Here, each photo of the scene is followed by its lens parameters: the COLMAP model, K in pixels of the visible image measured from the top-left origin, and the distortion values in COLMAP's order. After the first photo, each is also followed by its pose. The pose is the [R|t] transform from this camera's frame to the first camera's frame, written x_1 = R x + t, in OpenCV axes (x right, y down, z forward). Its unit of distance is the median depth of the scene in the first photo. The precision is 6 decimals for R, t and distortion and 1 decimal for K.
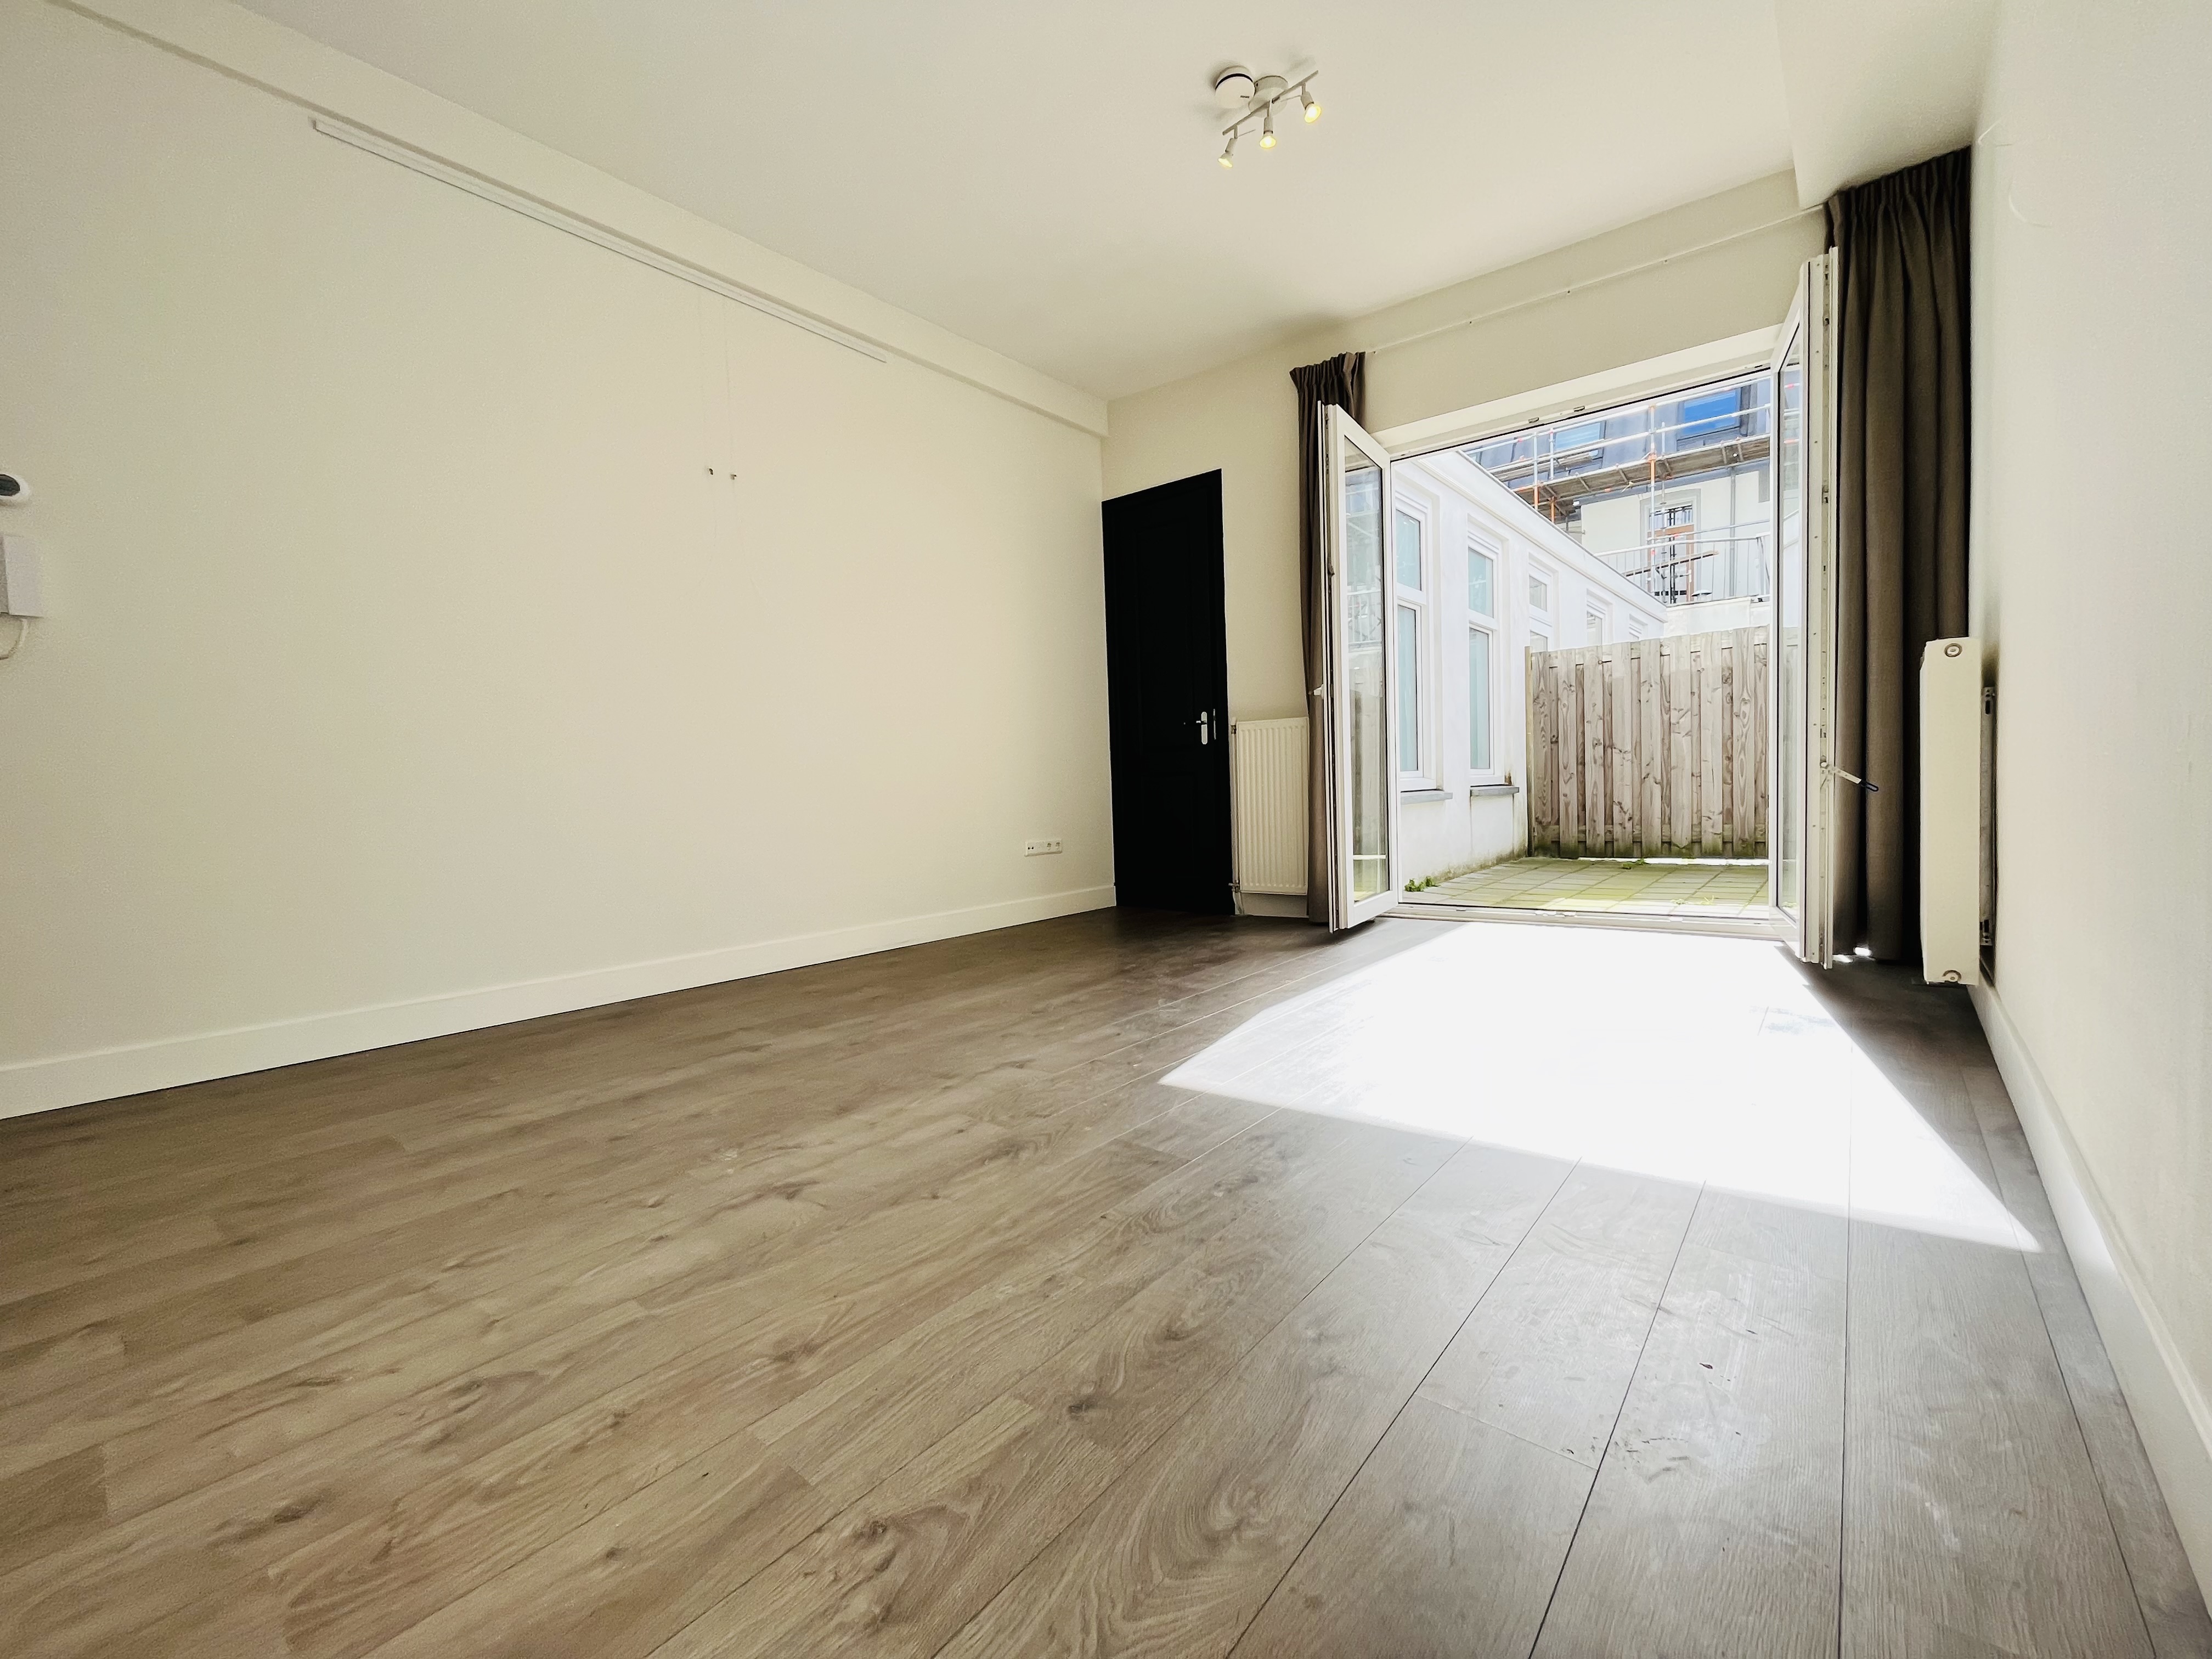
lens RADIAL K [[895.2, 0, 1102.7], [0, 895.2, 833.7], [0, 0, 1]] dist [-0.003273, -0.000473]
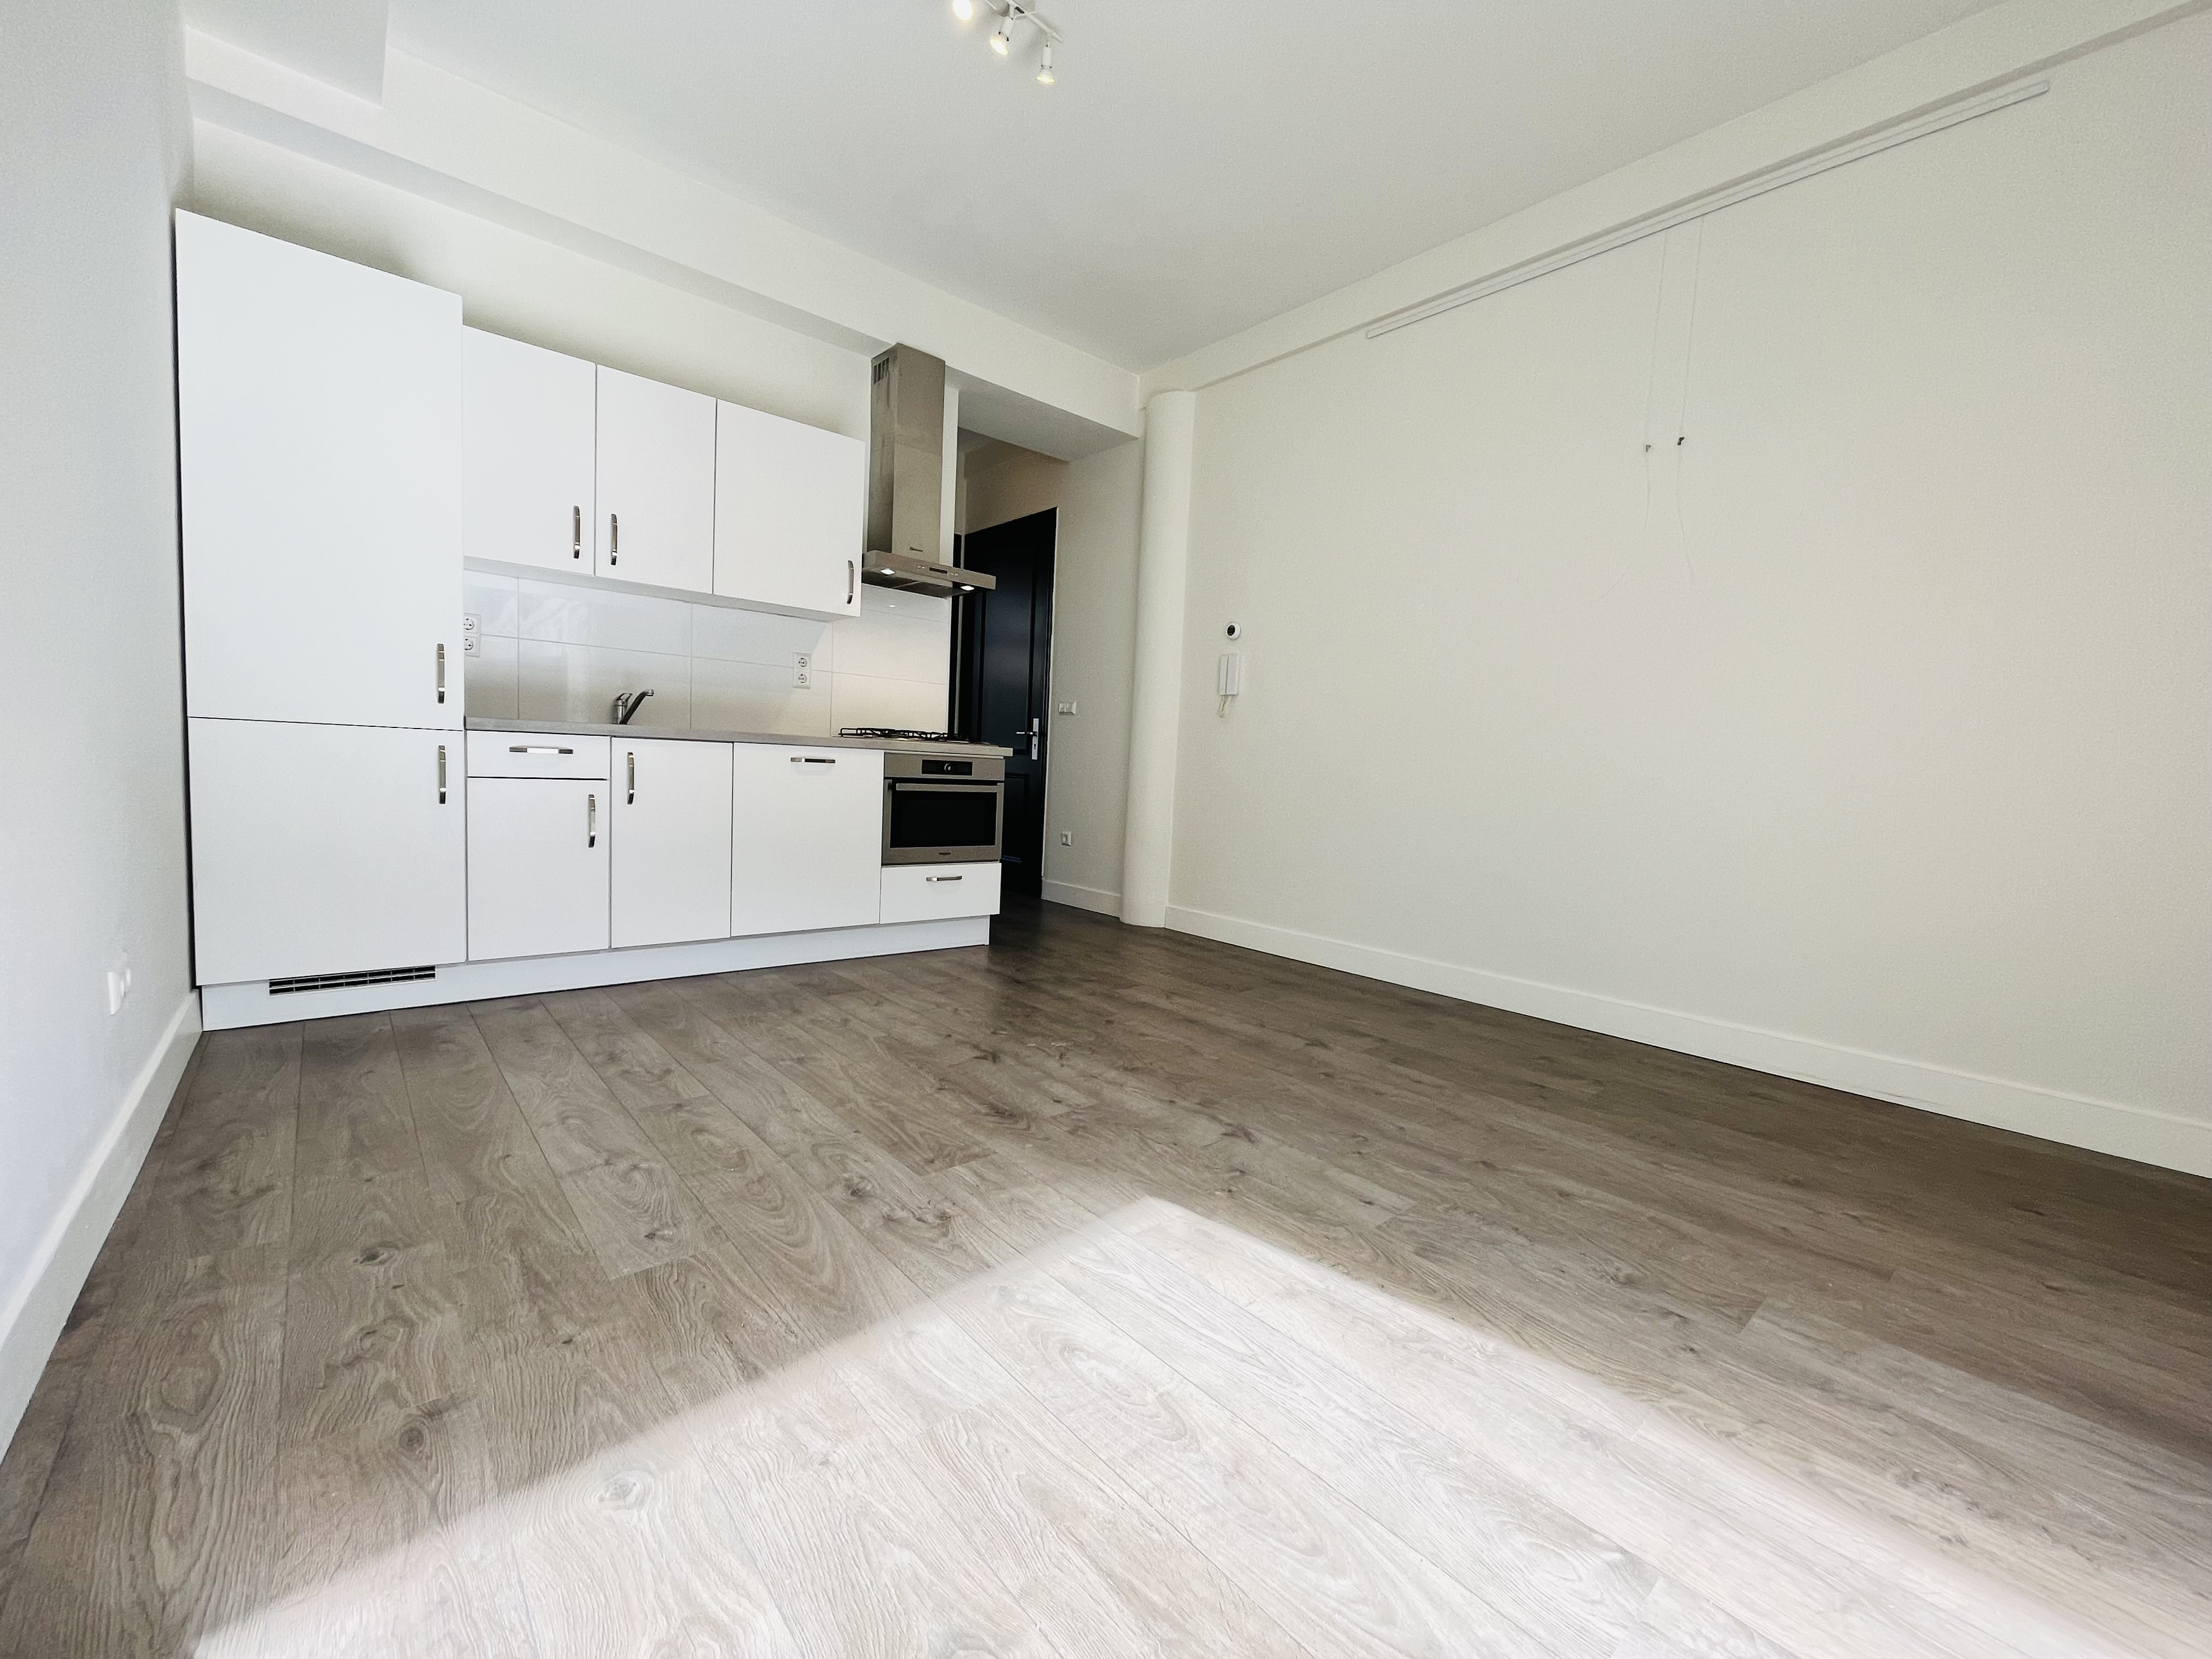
lens RADIAL K [[895.2, 0, 1102.7], [0, 895.2, 833.7], [0, 0, 1]] dist [-0.003273, -0.000473]
pose [[-0.152158, 0.103543, -0.982918, 1.009987], [-0.095112, 0.988348, 0.118838, -0.175056], [0.983769, 0.111569, -0.140537, 1.239313]]
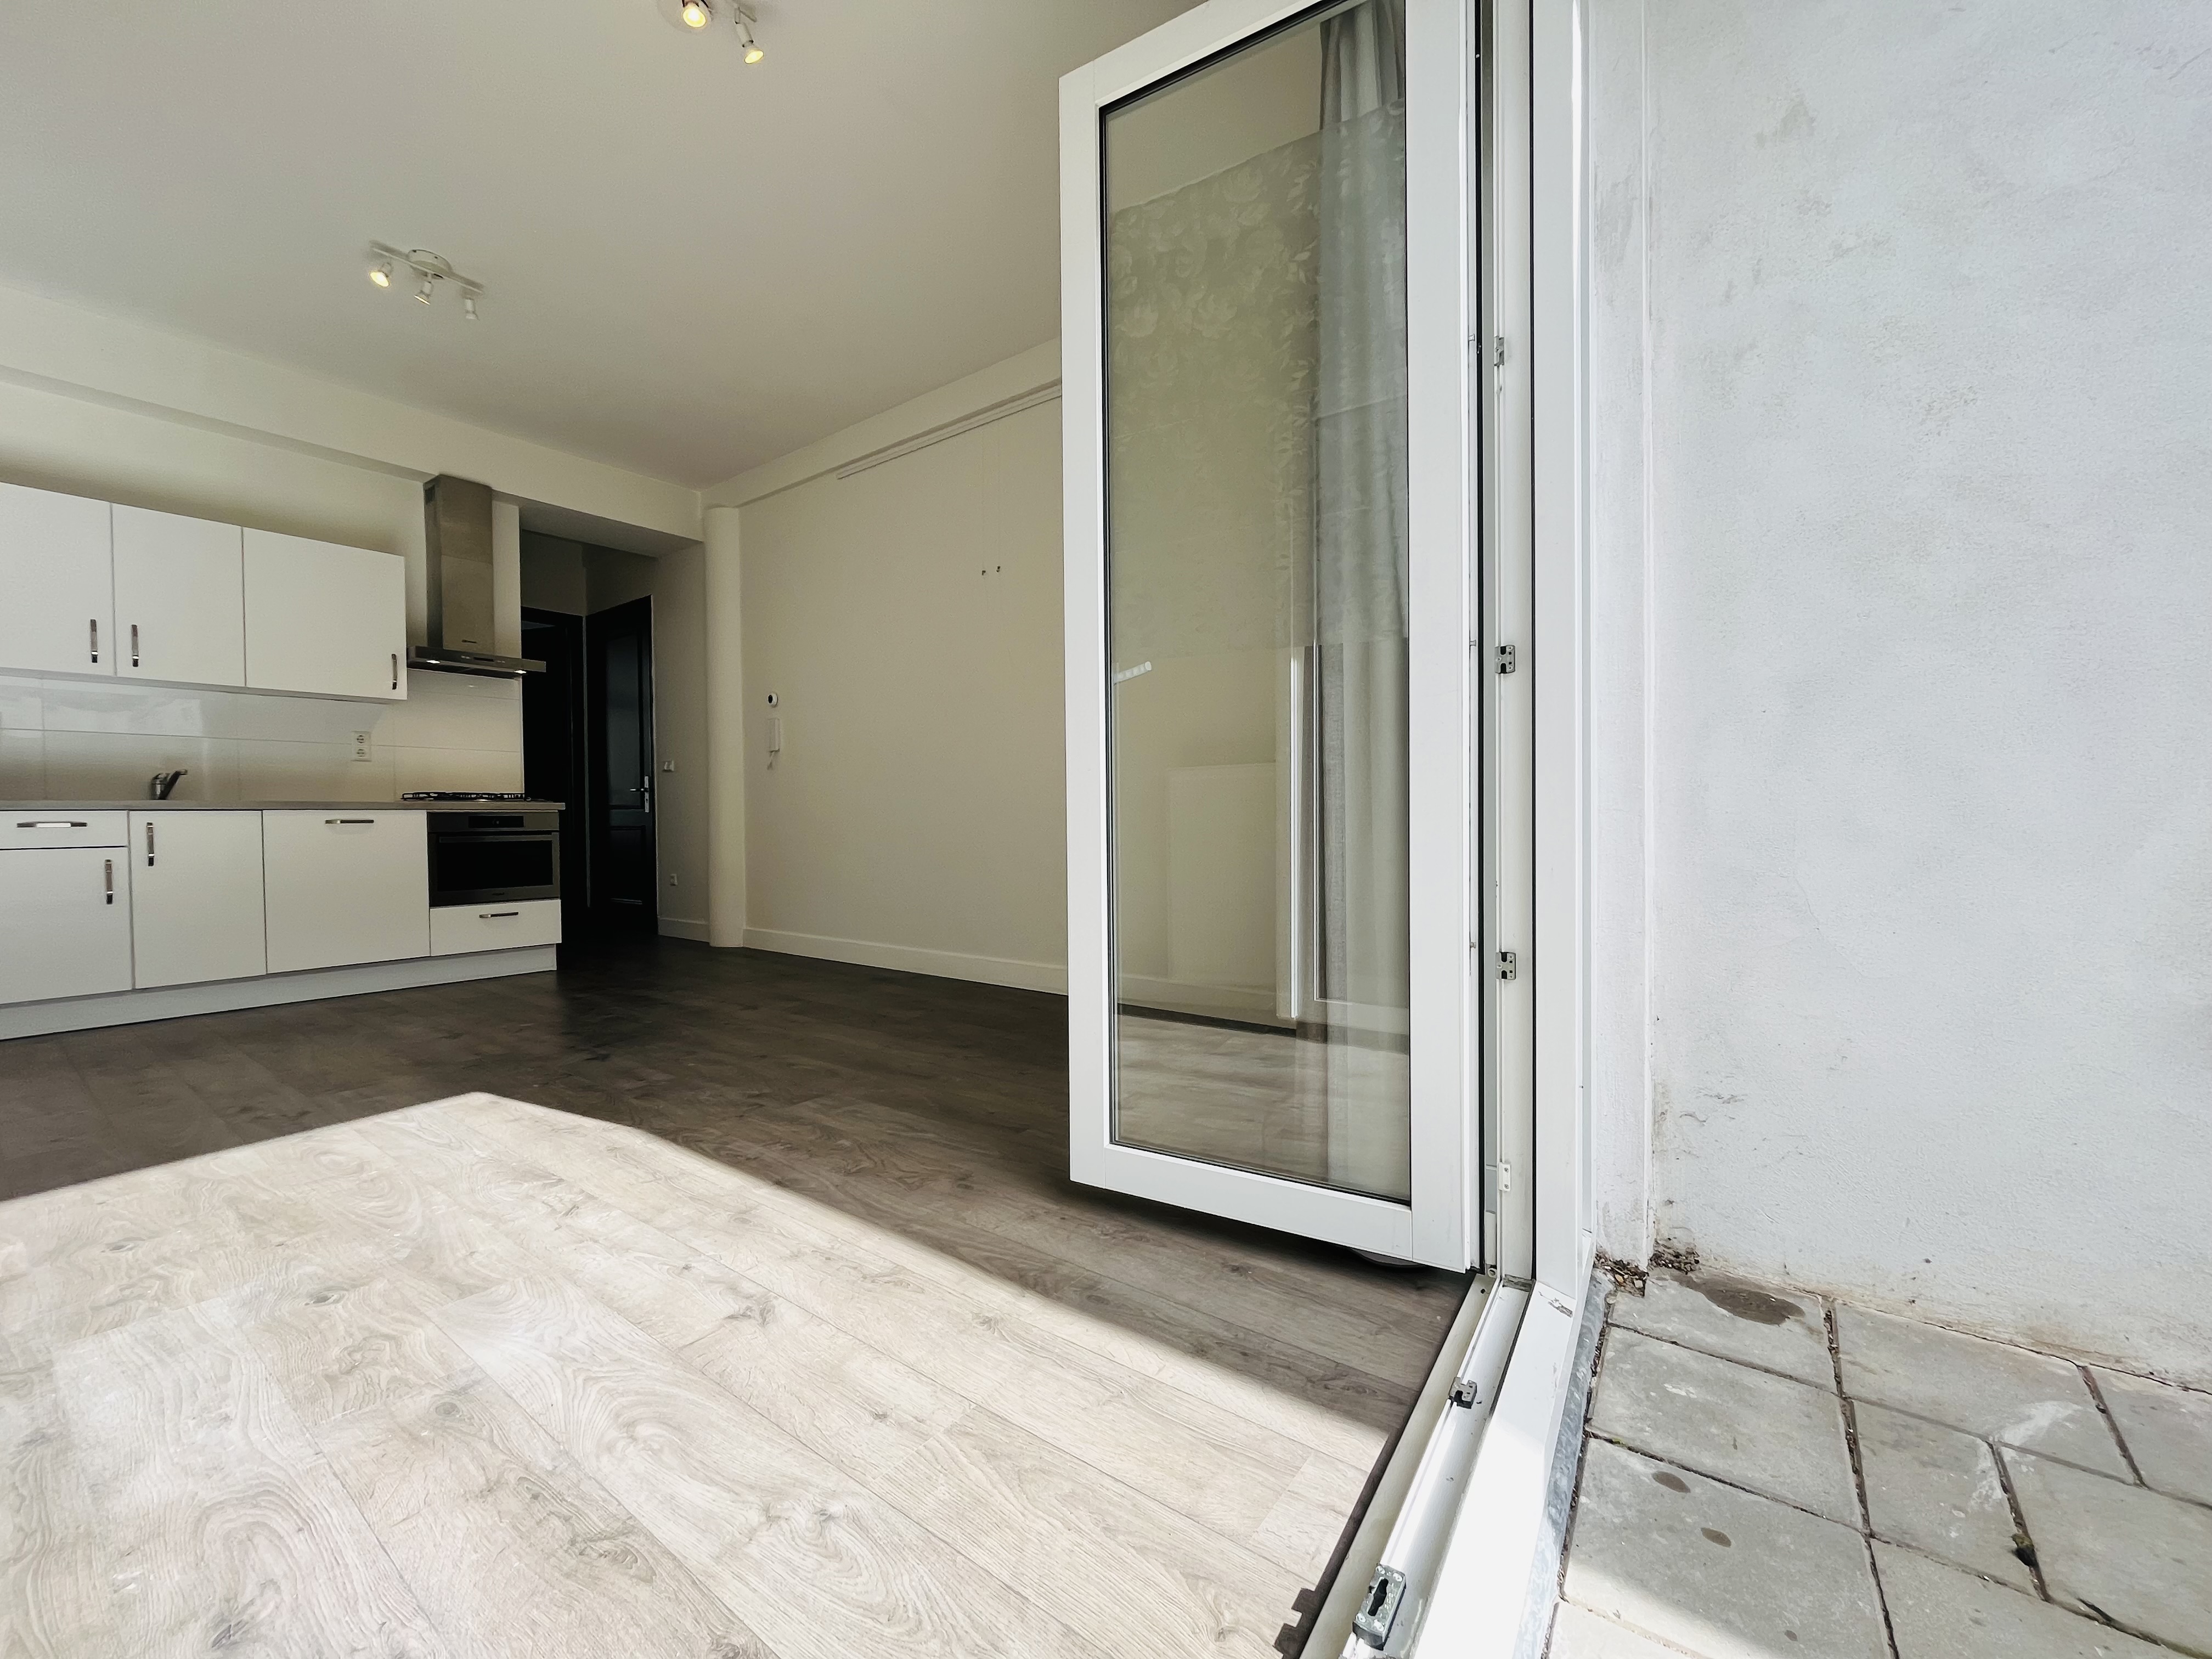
lens RADIAL K [[895.2, 0, 1102.7], [0, 895.2, 833.7], [0, 0, 1]] dist [-0.003273, -0.000473]
pose [[0.058452, 0.054364, -0.996809, 1.596832], [-0.047708, 0.997527, 0.051605, -0.222203], [0.997150, 0.044539, 0.060901, 2.122954]]
